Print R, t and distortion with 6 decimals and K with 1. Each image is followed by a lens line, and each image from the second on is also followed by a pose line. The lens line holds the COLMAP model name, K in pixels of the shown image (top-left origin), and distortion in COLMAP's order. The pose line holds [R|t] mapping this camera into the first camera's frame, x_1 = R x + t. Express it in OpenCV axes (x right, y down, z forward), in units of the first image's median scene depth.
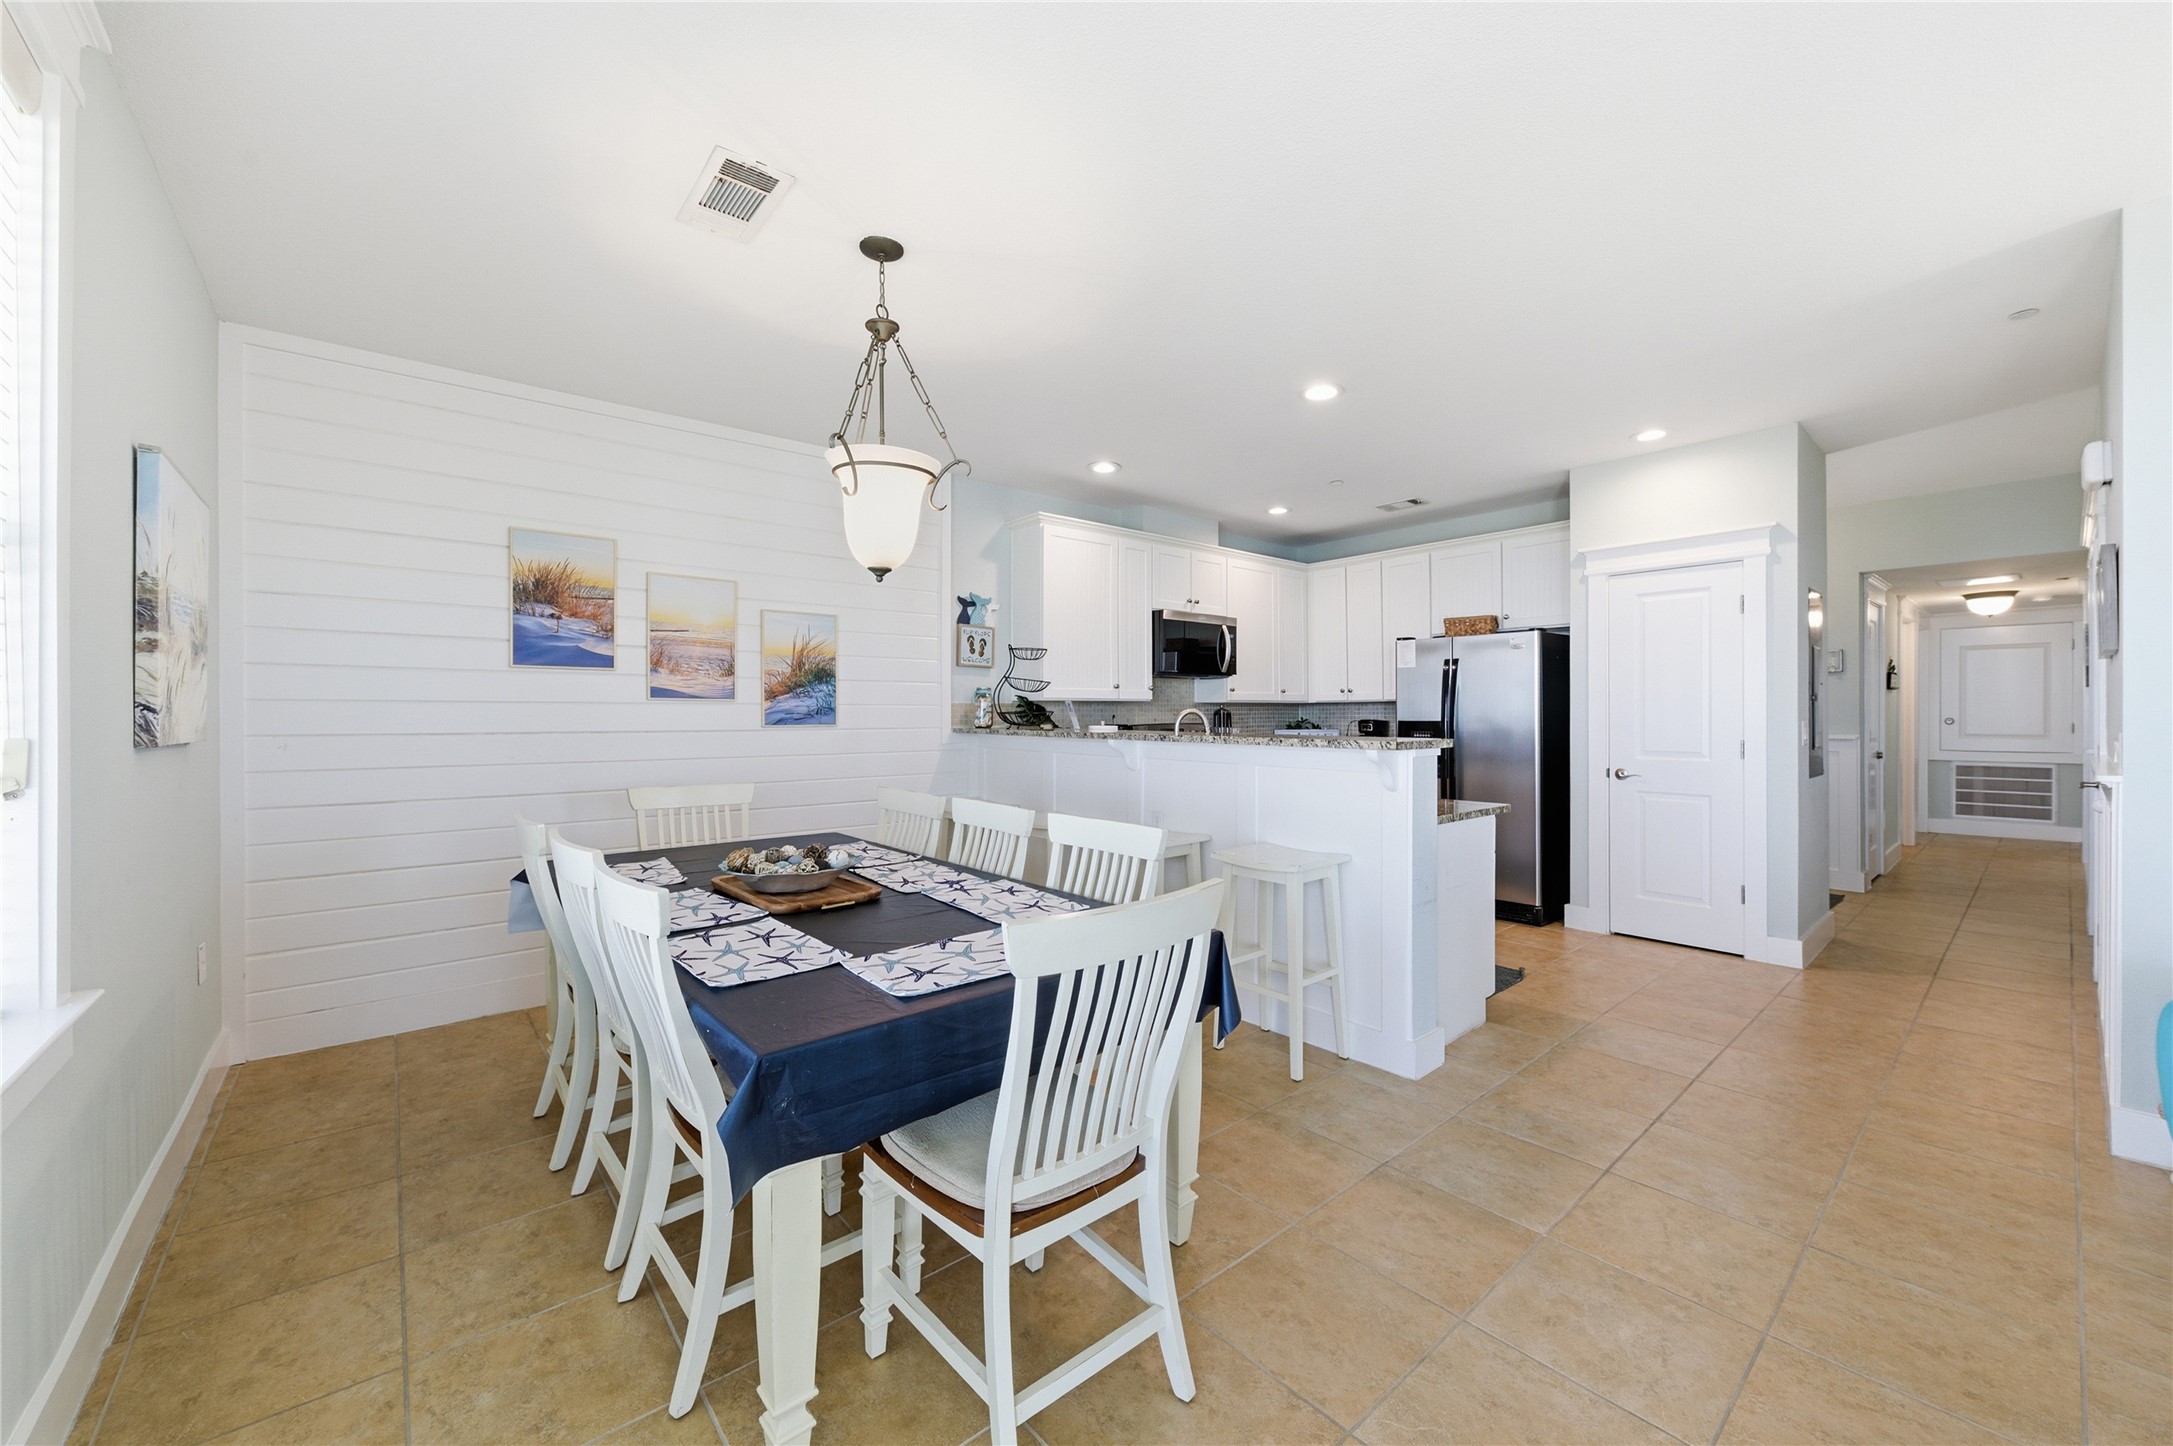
lens RADIAL K [[844.2, 0, 1081.1], [0, 844.2, 717.6], [0, 0, 1]] dist [-0.003363, 0.001492]
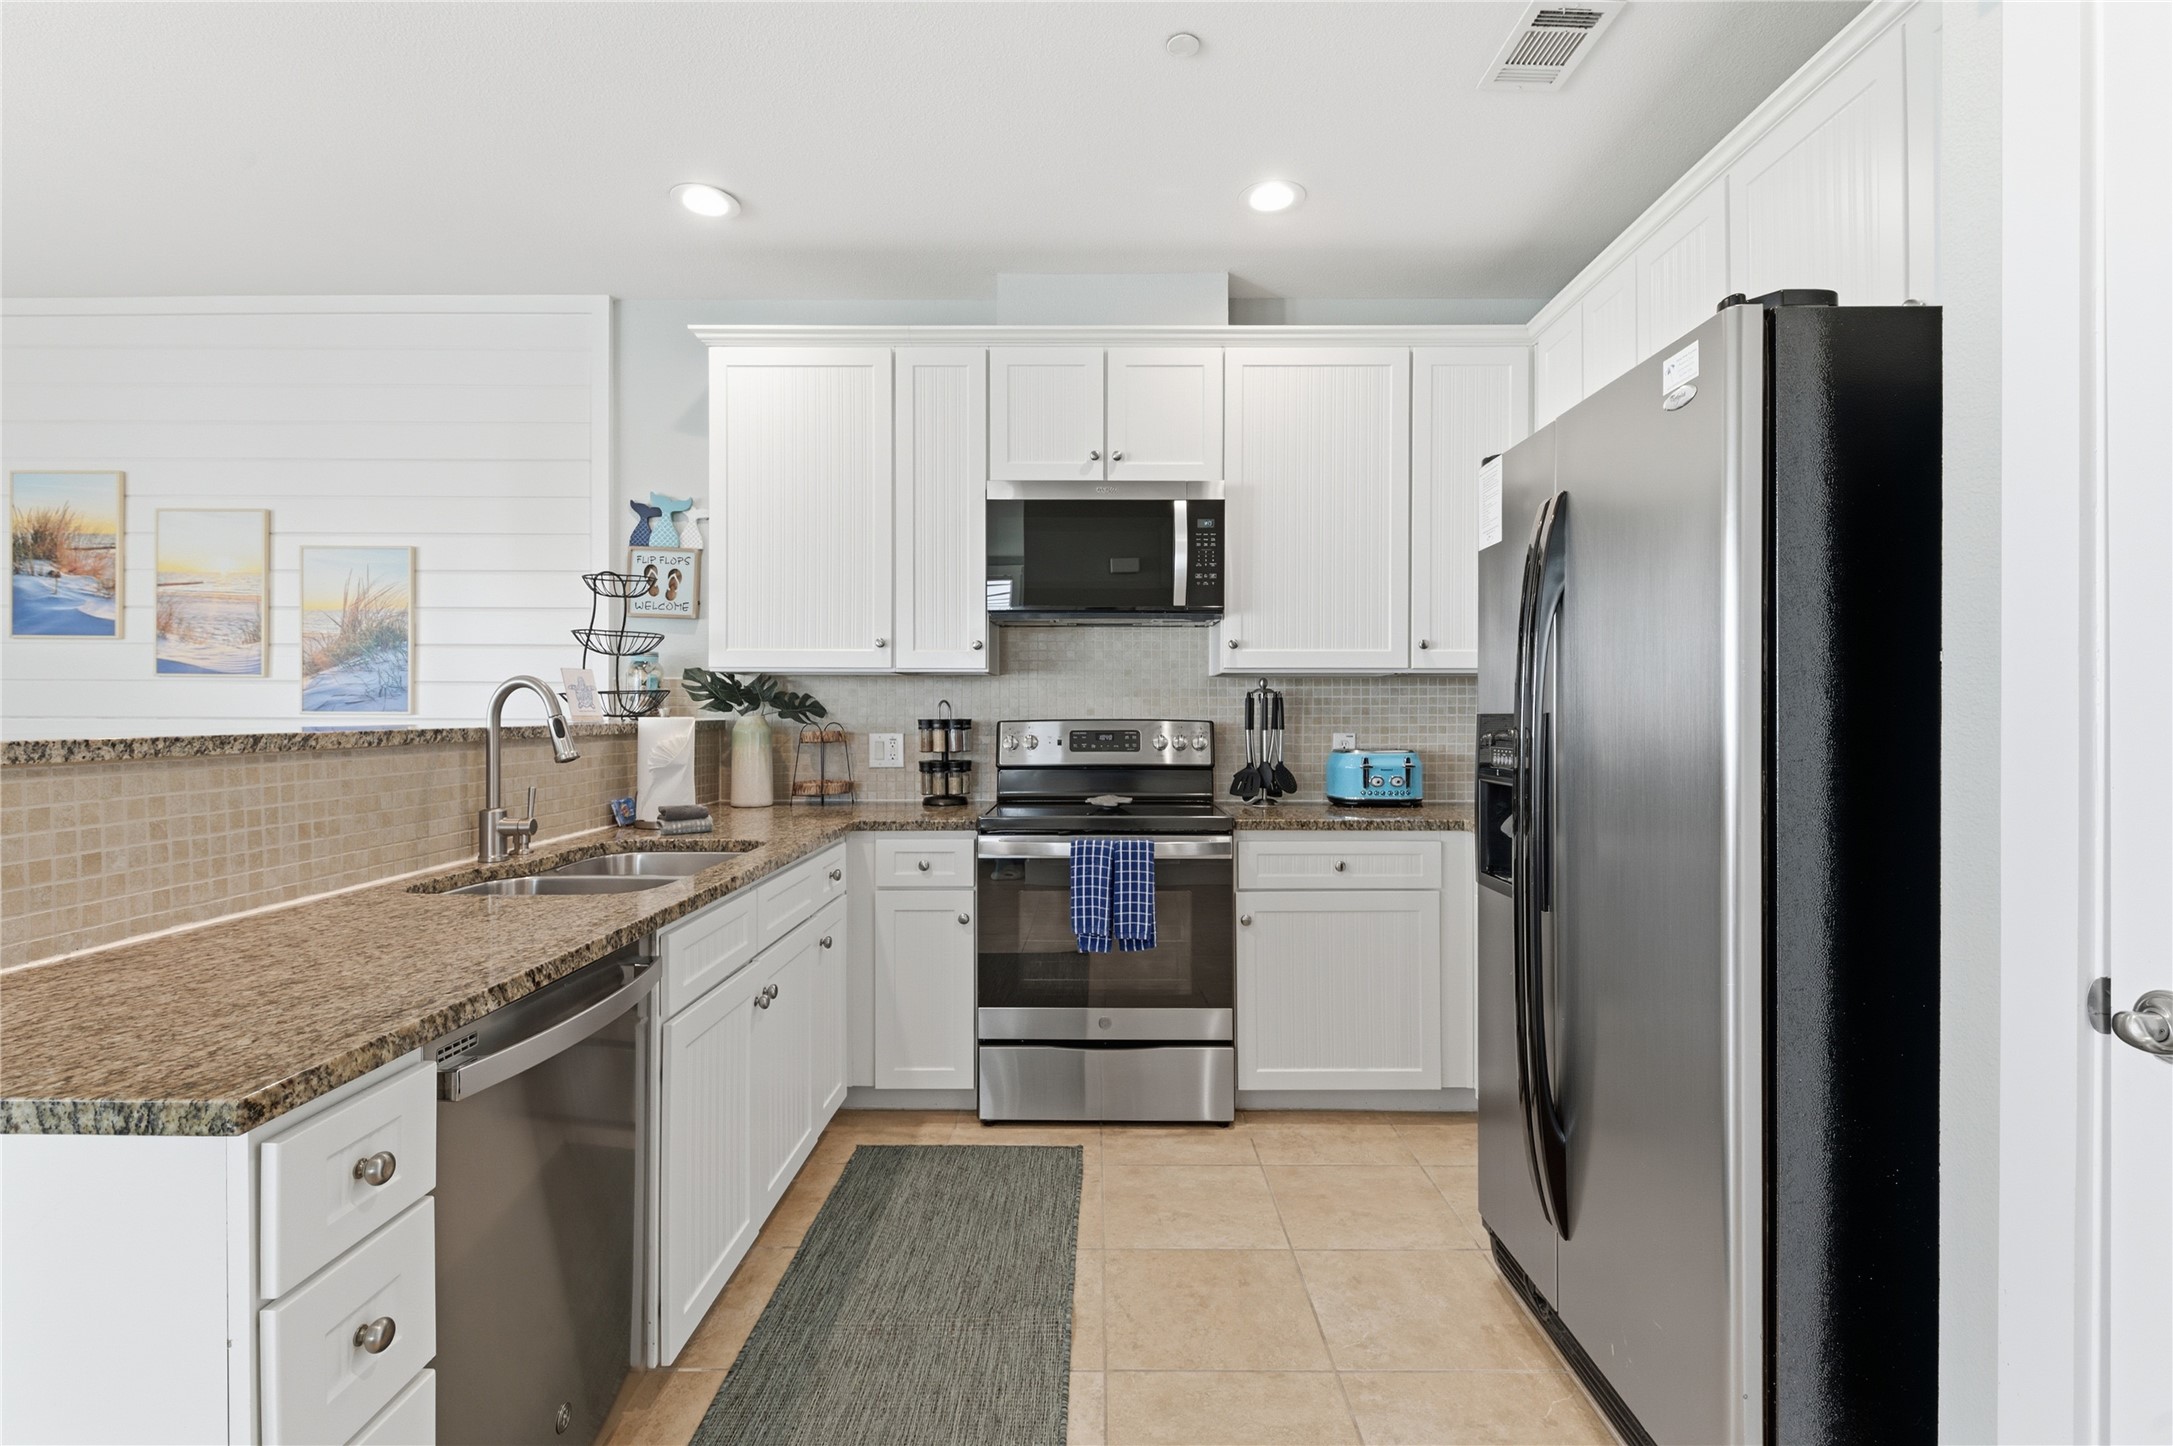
lens RADIAL K [[1025.6, 0, 1085.1], [0, 1025.6, 713.8], [0, 0, 1]] dist [0.014195, -0.008699]
pose [[0.752925, 0.006009, -0.658079, 0.659955], [-0.009055, 0.999958, -0.001229, 0.006150], [0.658044, 0.006885, 0.752948, 0.758289]]
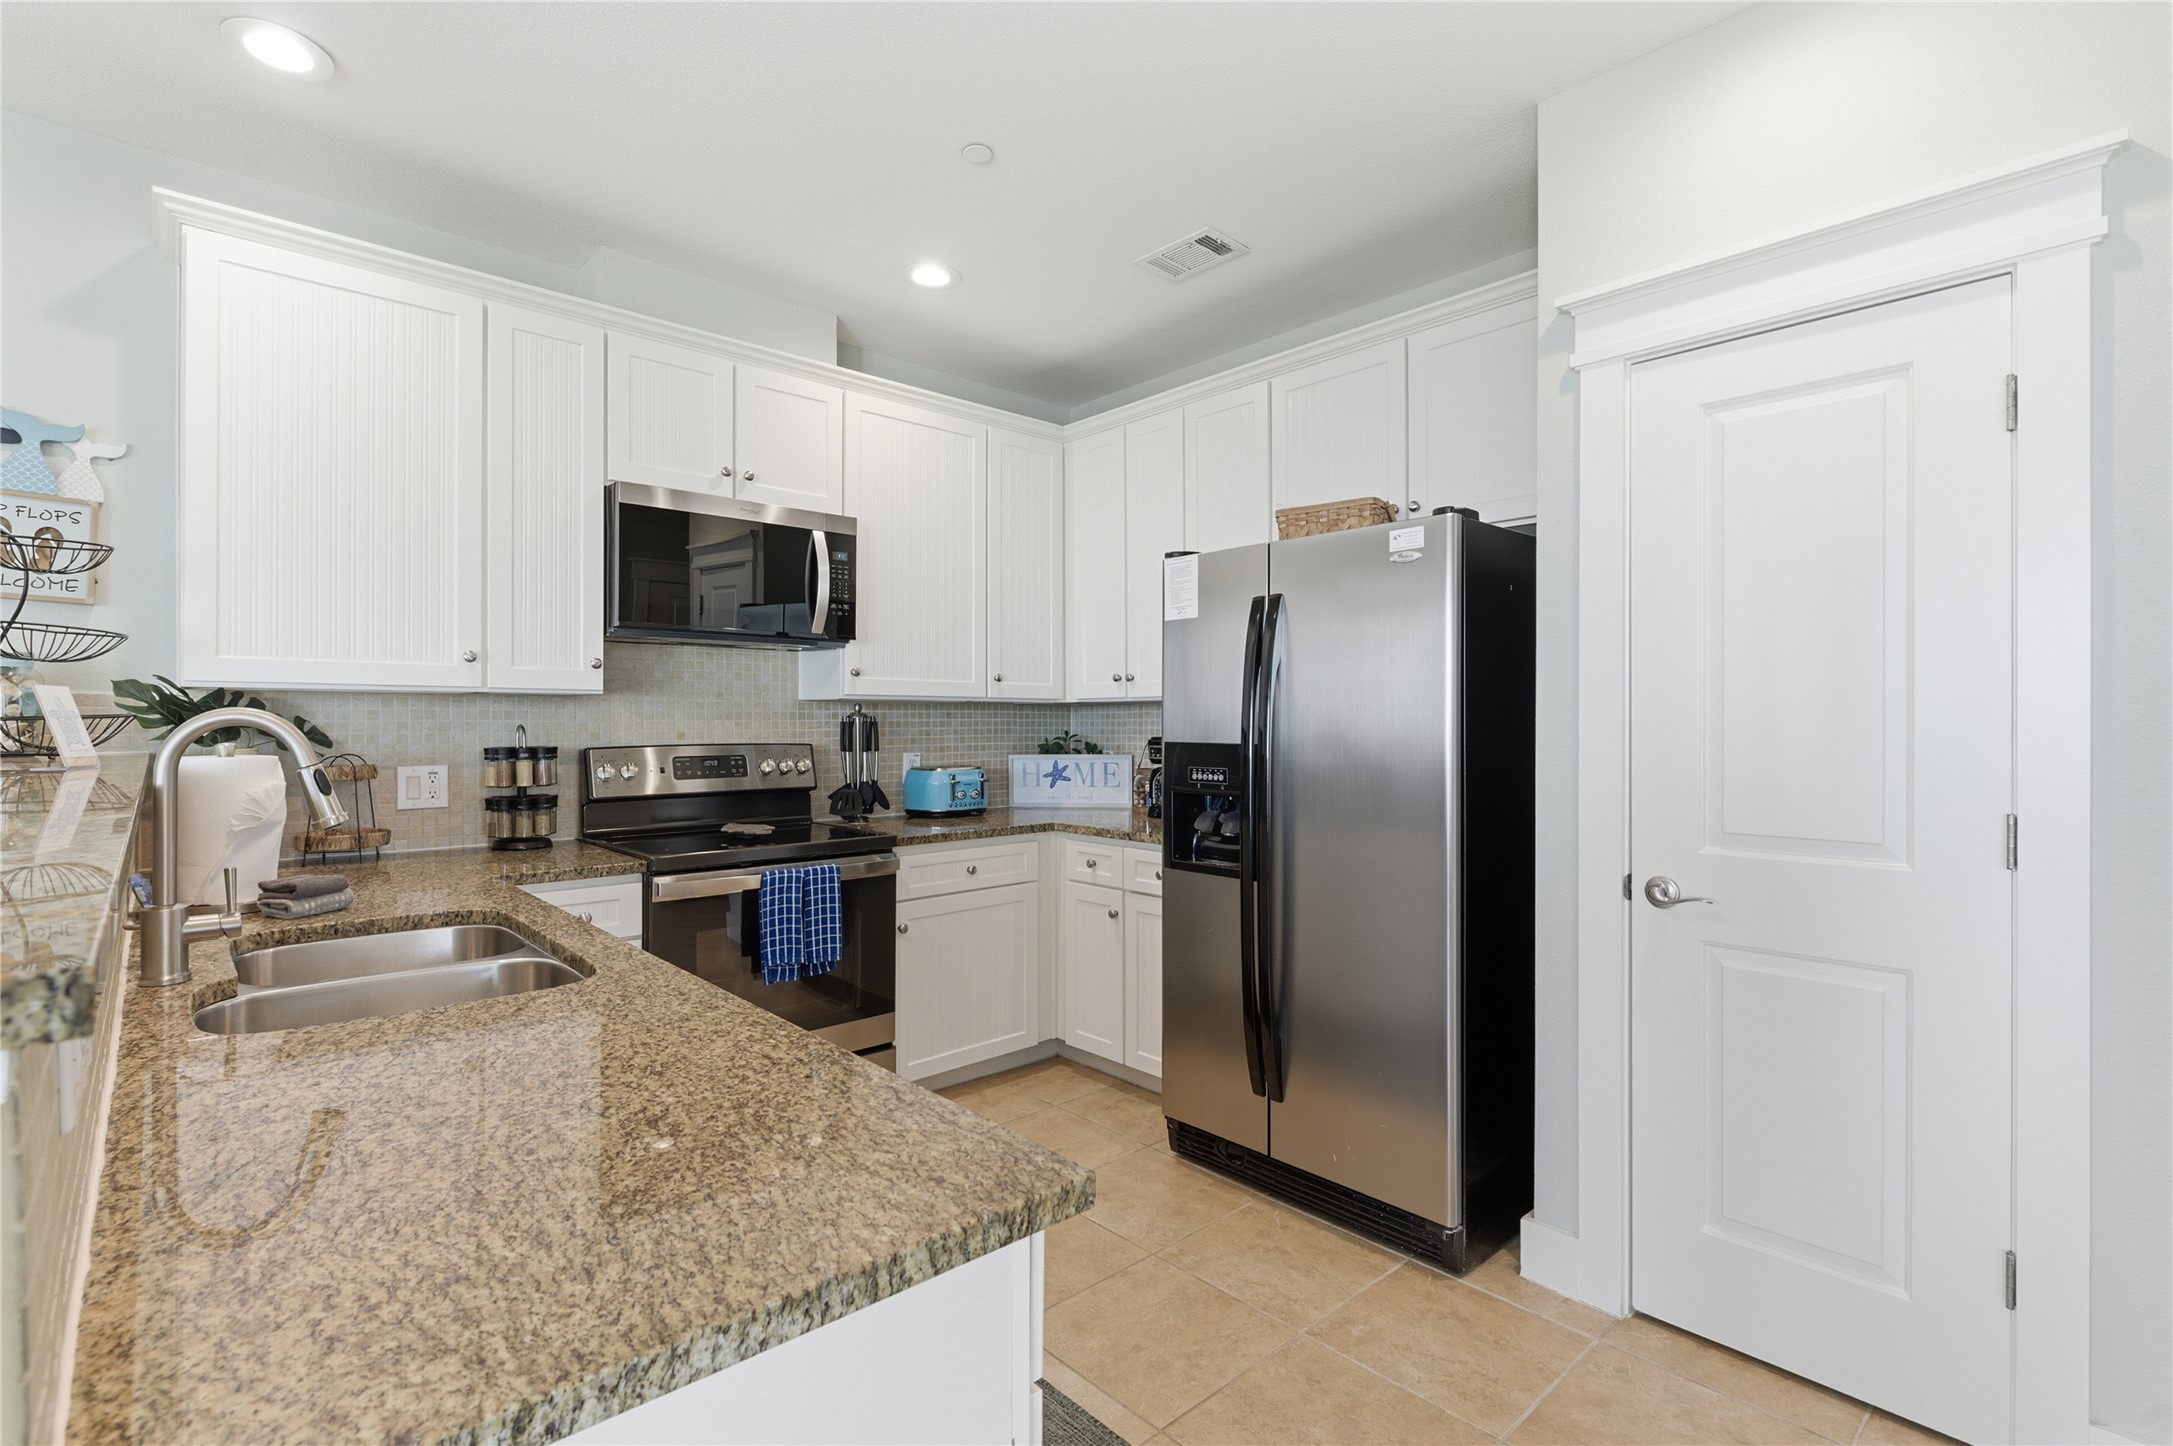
lens RADIAL K [[1025.6, 0, 1081.9], [0, 1025.6, 717.1], [0, 0, 1]] dist [0.014195, -0.008699]
pose [[0.999425, 0.007297, 0.033123, 0.398260], [-0.007080, 0.999953, -0.006651, -0.007595], [-0.033170, 0.006412, 0.999429, 0.596187]]
